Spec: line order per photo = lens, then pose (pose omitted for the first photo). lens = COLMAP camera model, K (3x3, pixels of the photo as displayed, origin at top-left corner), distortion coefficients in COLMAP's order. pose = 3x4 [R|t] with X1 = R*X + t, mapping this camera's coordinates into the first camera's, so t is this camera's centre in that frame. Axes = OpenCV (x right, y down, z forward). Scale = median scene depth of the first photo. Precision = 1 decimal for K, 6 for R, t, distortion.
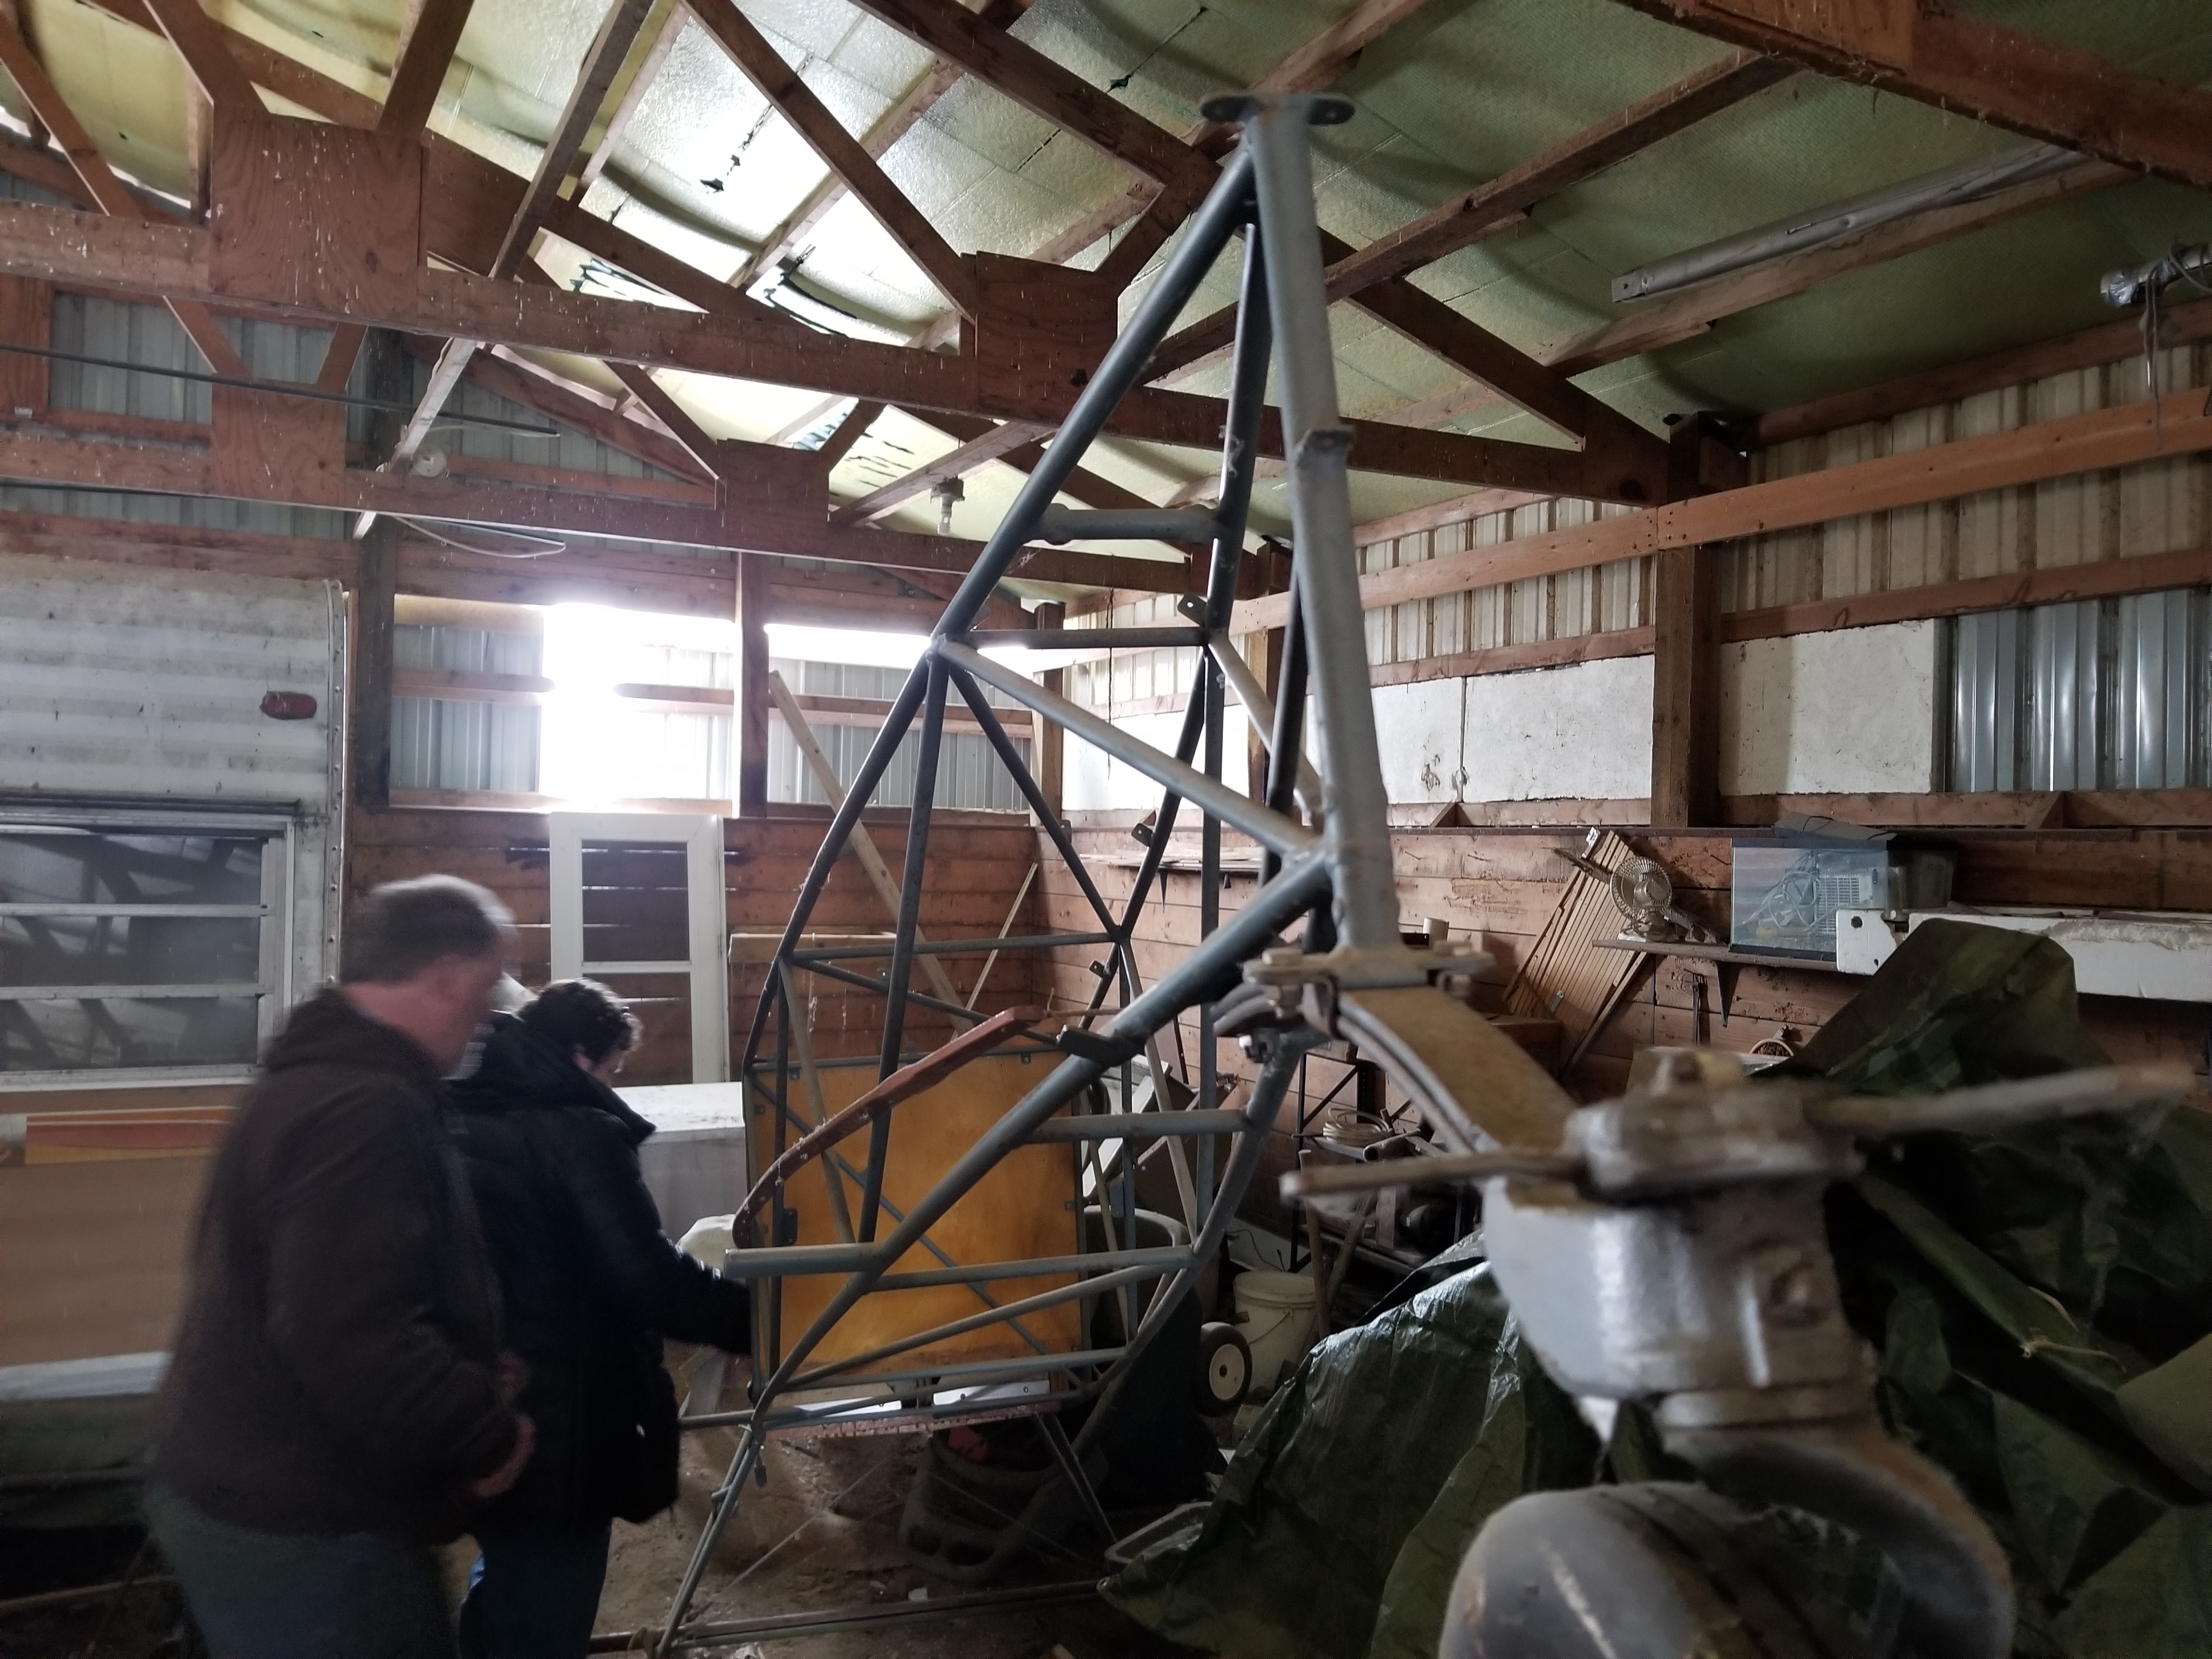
lens RADIAL K [[1744.6, 0, 1092.0], [0, 1744.6, 824.1], [0, 0, 1]] dist [0.071415, -0.127677]
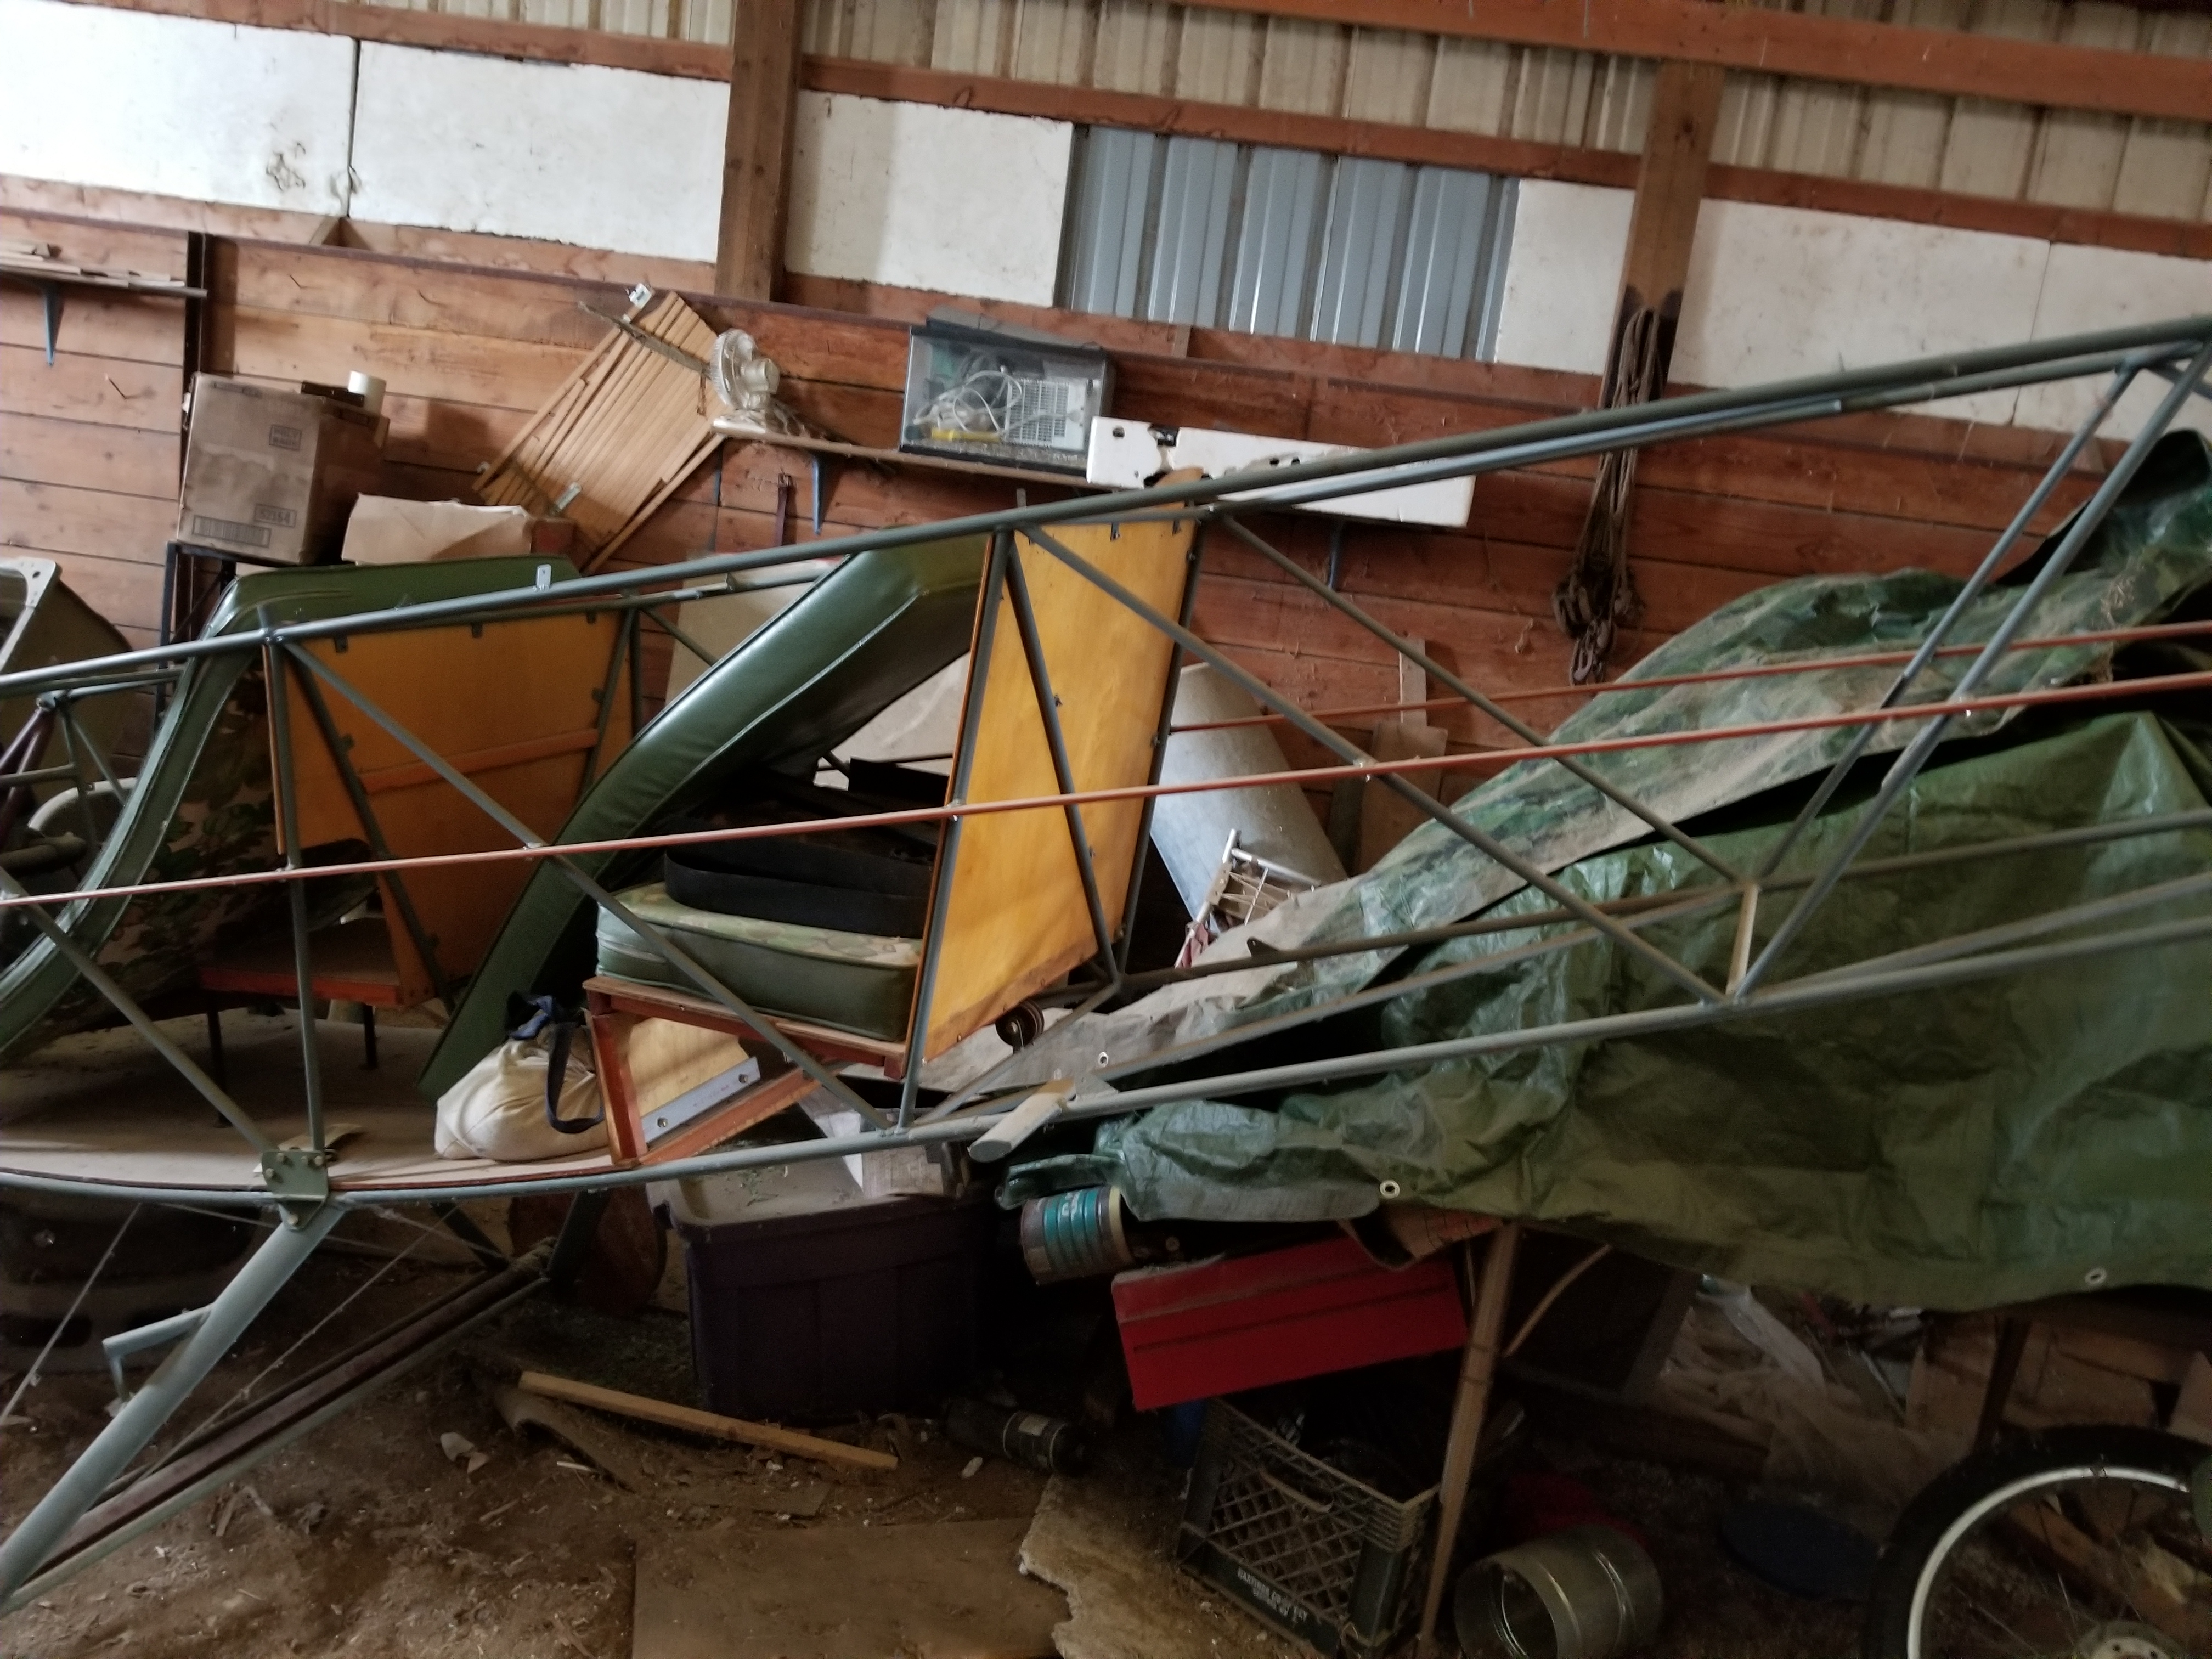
lens RADIAL K [[1744.6, 0, 1092.0], [0, 1744.6, 824.1], [0, 0, 1]] dist [0.071415, -0.127677]
pose [[0.517228, -0.099680, 0.850023, -0.352543], [-0.127127, 0.973228, 0.191484, 0.067523], [-0.846353, -0.207102, 0.490709, 0.390418]]
